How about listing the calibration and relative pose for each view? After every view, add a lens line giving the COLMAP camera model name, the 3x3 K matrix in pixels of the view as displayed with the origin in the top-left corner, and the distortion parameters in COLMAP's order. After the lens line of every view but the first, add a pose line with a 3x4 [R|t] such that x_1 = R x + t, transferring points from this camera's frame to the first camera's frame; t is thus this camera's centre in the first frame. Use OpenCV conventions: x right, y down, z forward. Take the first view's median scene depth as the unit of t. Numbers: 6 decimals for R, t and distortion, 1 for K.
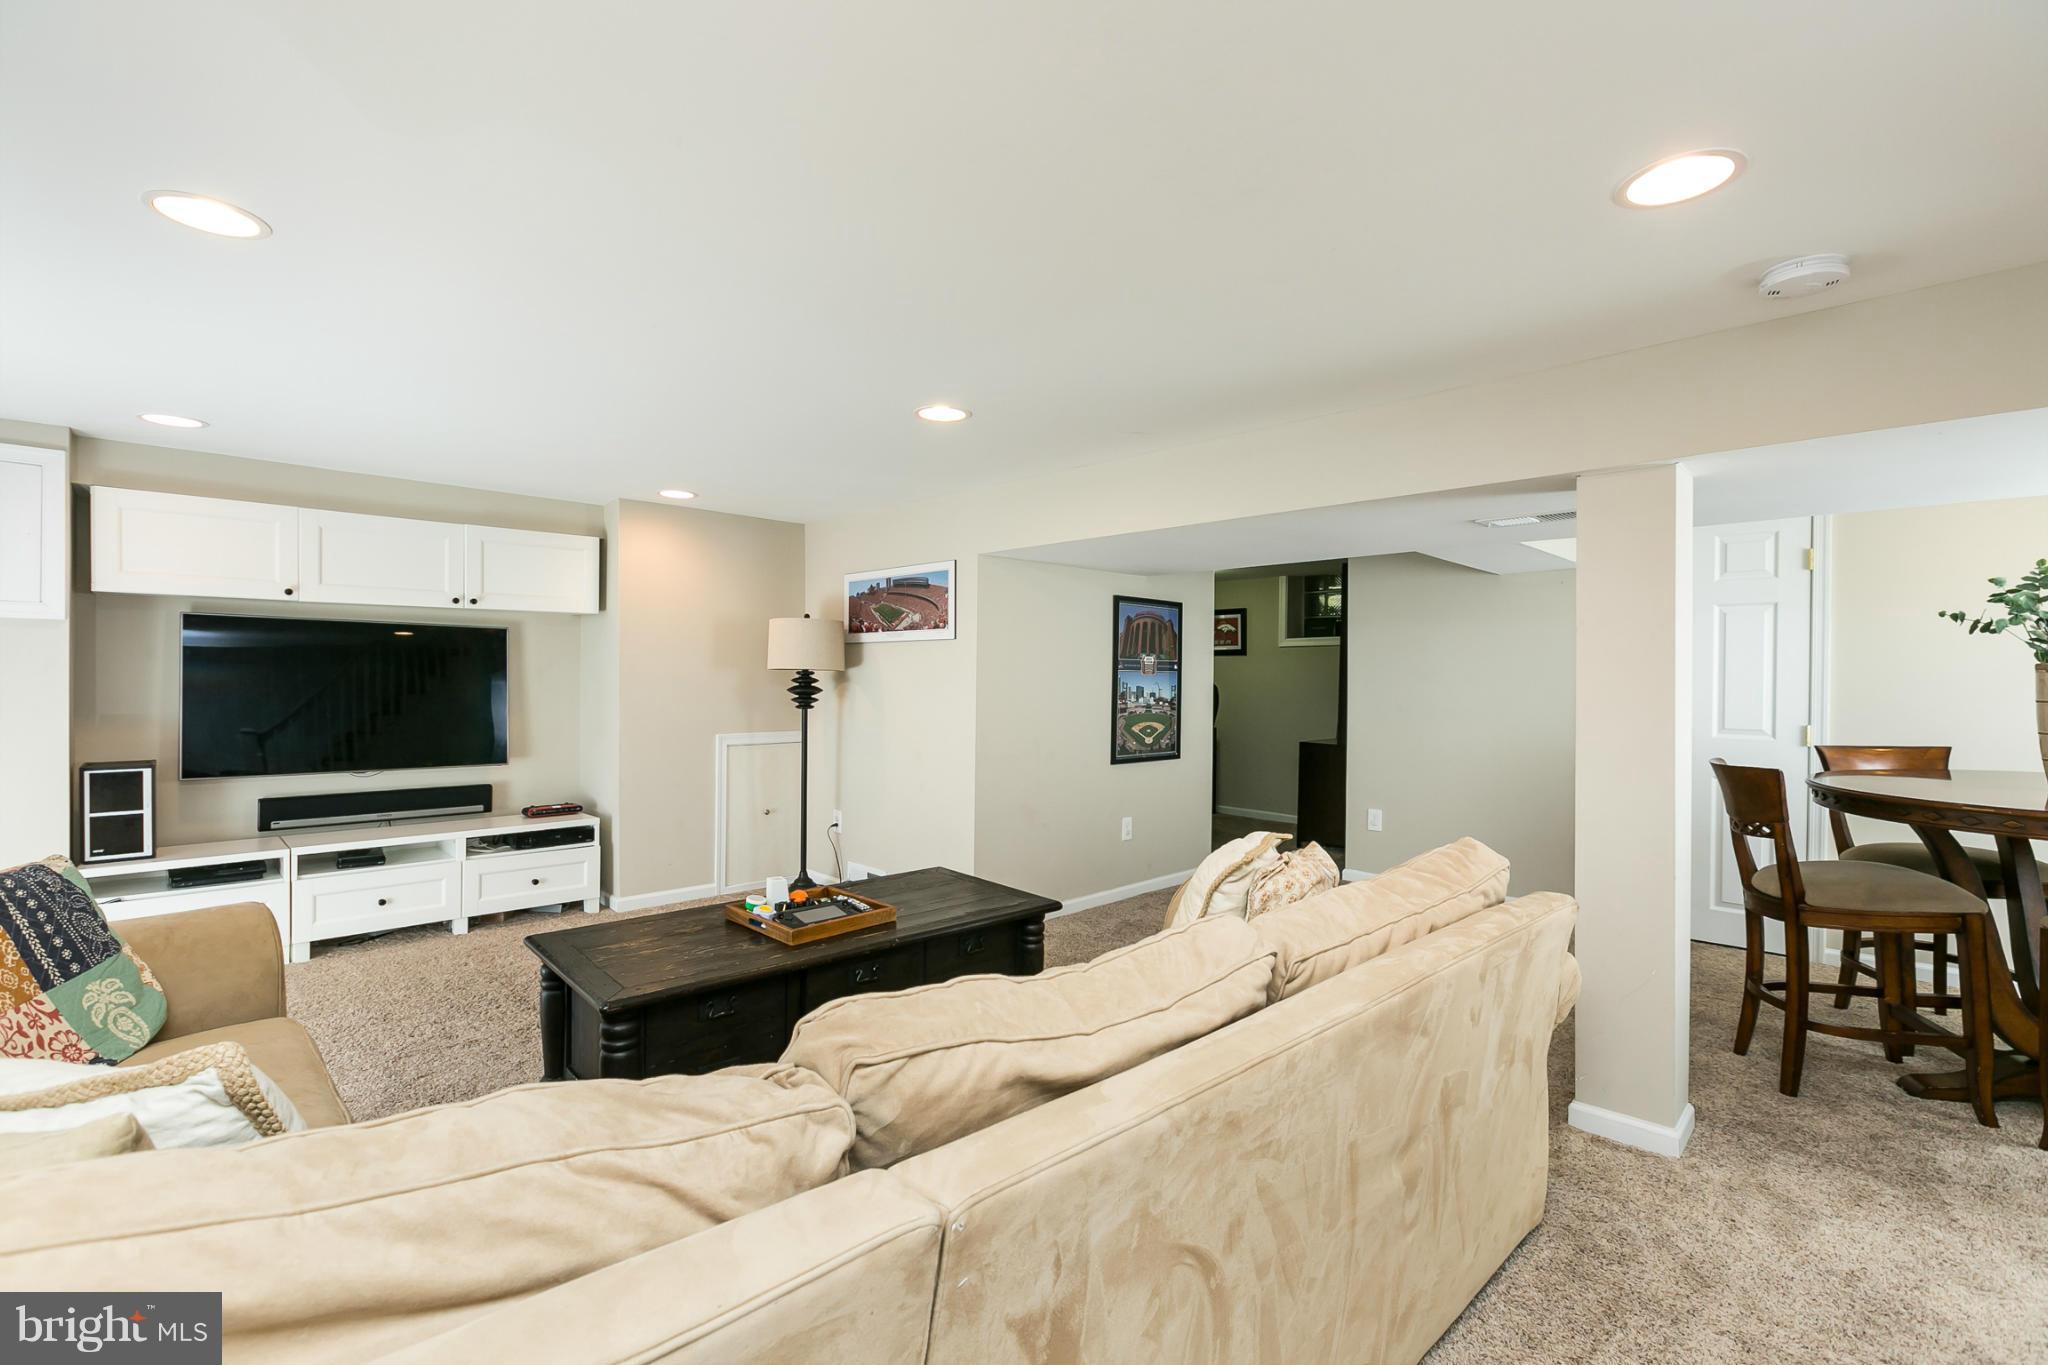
lens RADIAL K [[900.7, 0, 1016.6], [0, 900.7, 682.3], [0, 0, 1]] dist [-0.002523, -0.000250]
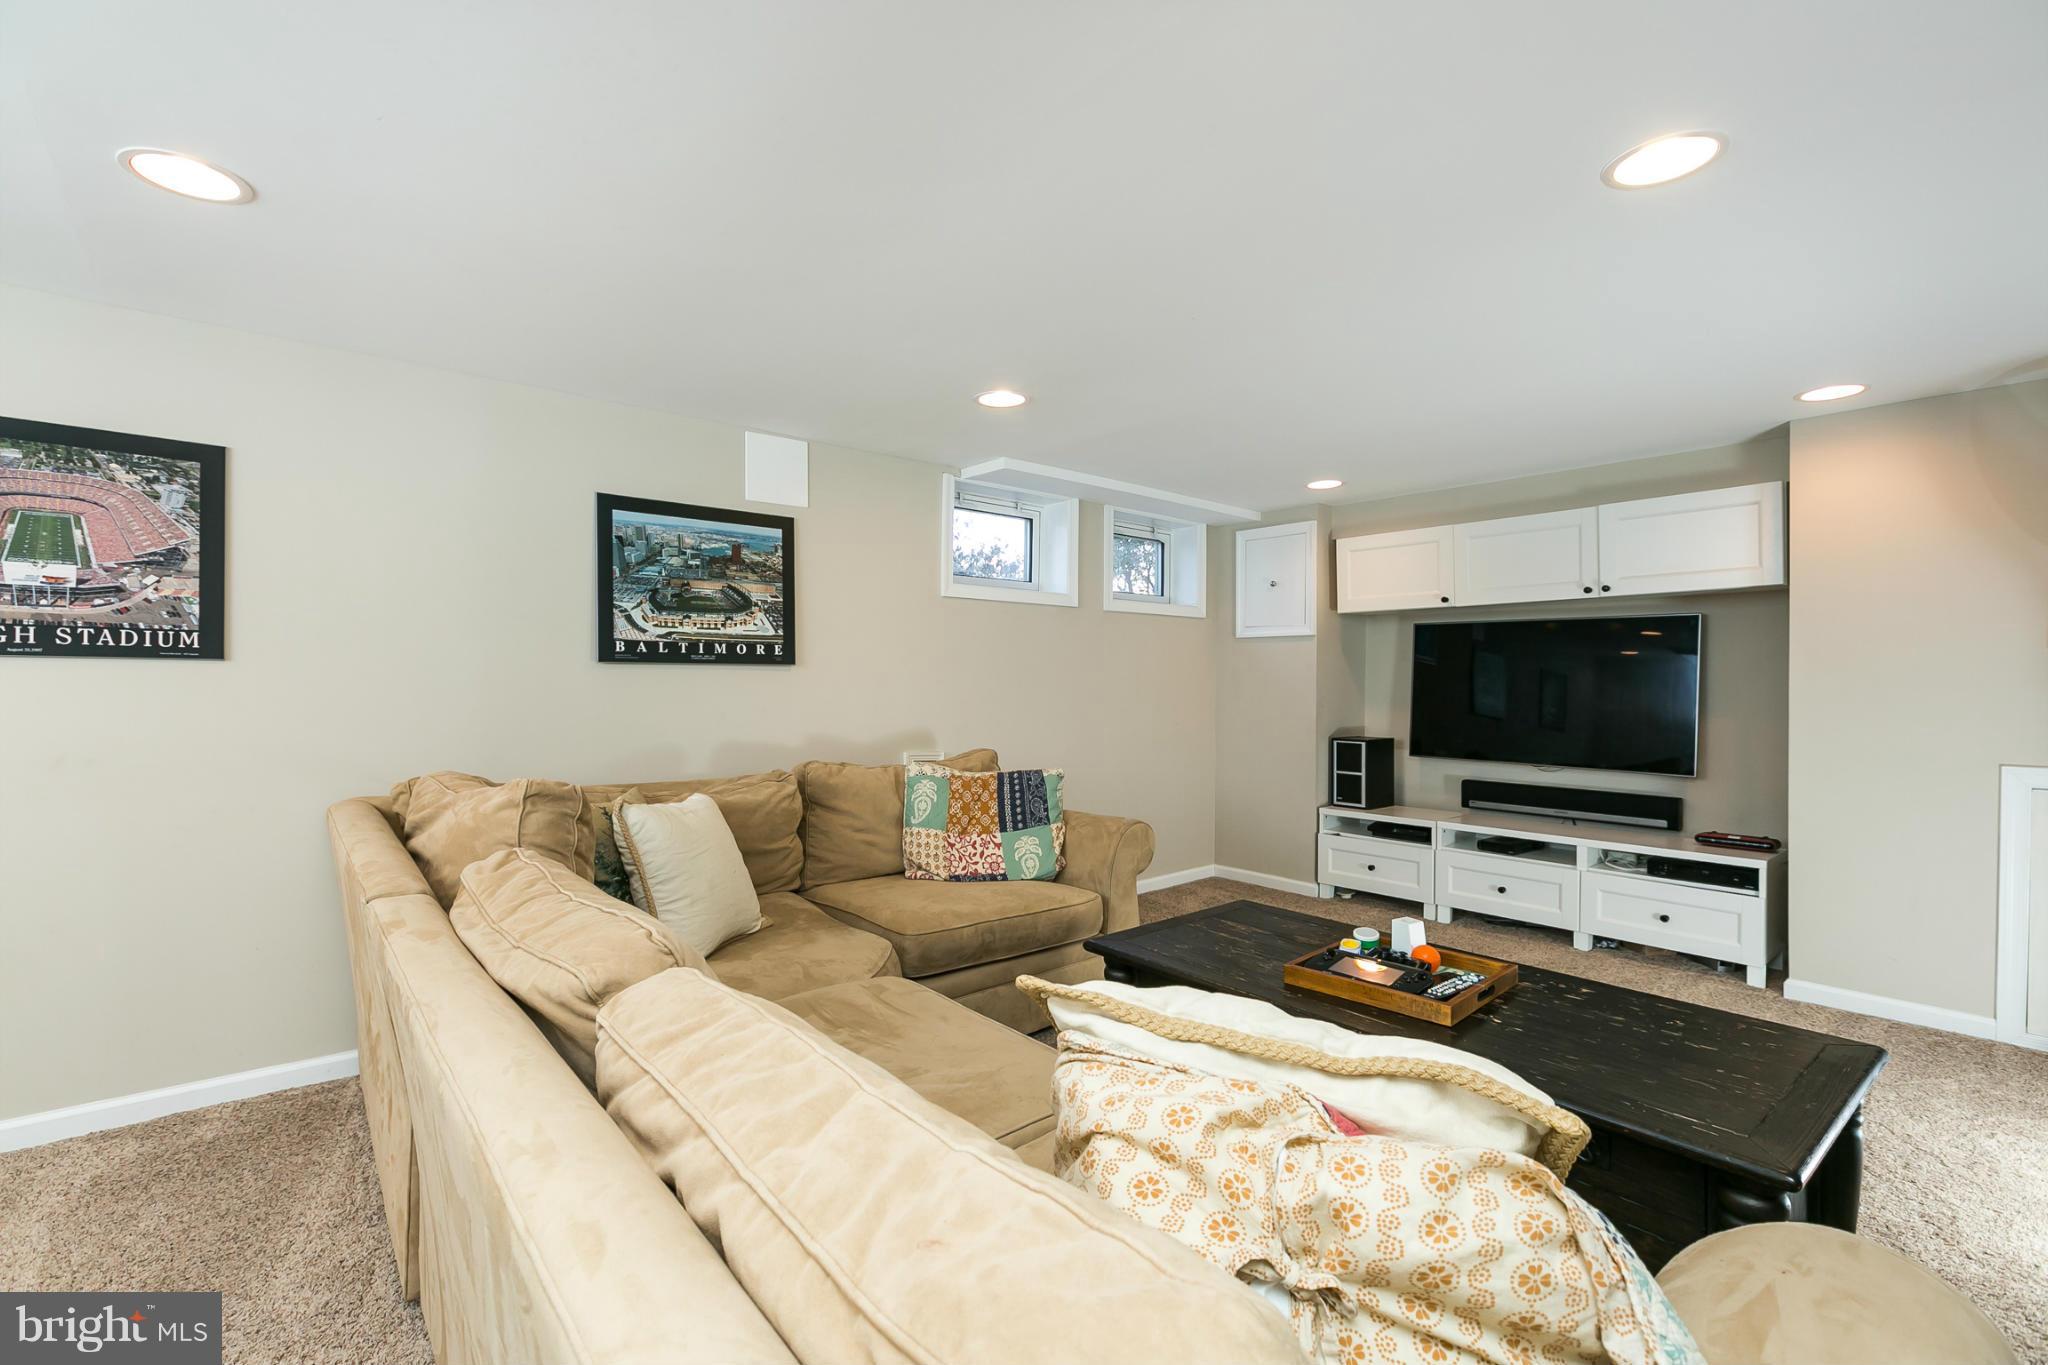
lens RADIAL K [[900.7, 0, 1016.6], [0, 900.7, 682.3], [0, 0, 1]] dist [-0.002523, -0.000250]
pose [[-0.049301, -0.005576, -0.998768, 0.391103], [-0.010434, 0.999933, -0.005067, 0.018046], [0.998729, 0.010171, -0.049356, 0.539648]]
